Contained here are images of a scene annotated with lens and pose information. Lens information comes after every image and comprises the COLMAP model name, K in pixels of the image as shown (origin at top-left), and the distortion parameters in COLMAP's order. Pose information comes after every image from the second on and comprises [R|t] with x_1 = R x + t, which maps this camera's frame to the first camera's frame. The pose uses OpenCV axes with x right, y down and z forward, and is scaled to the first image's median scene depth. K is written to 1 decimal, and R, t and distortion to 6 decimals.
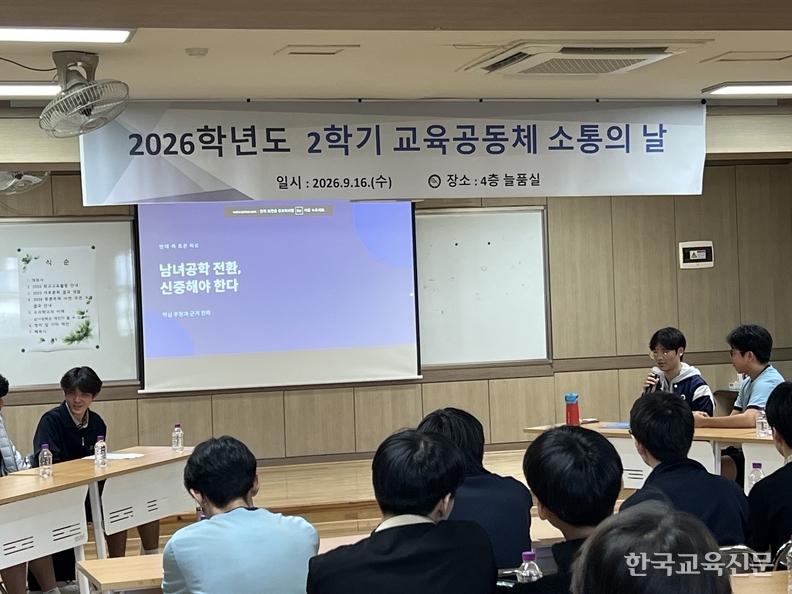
lens RADIAL K [[1634.8, 0, 395.9], [0, 1634.8, 298.2], [0, 0, 1]] dist [0.223026, 0.000000]
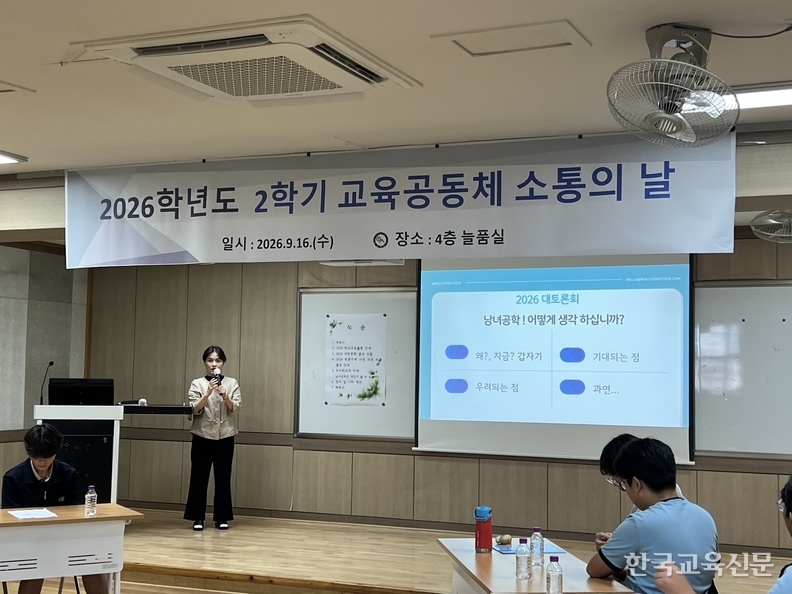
lens RADIAL K [[1152.0, 0, 396.1], [0, 1152.0, 292.7], [0, 0, 1]] dist [0.169346, 0.000000]
pose [[0.769061, 0.006789, -0.639139, 0.421253], [-0.043859, 0.998147, -0.042173, -0.017305], [0.637668, 0.060466, 0.767934, 0.525198]]
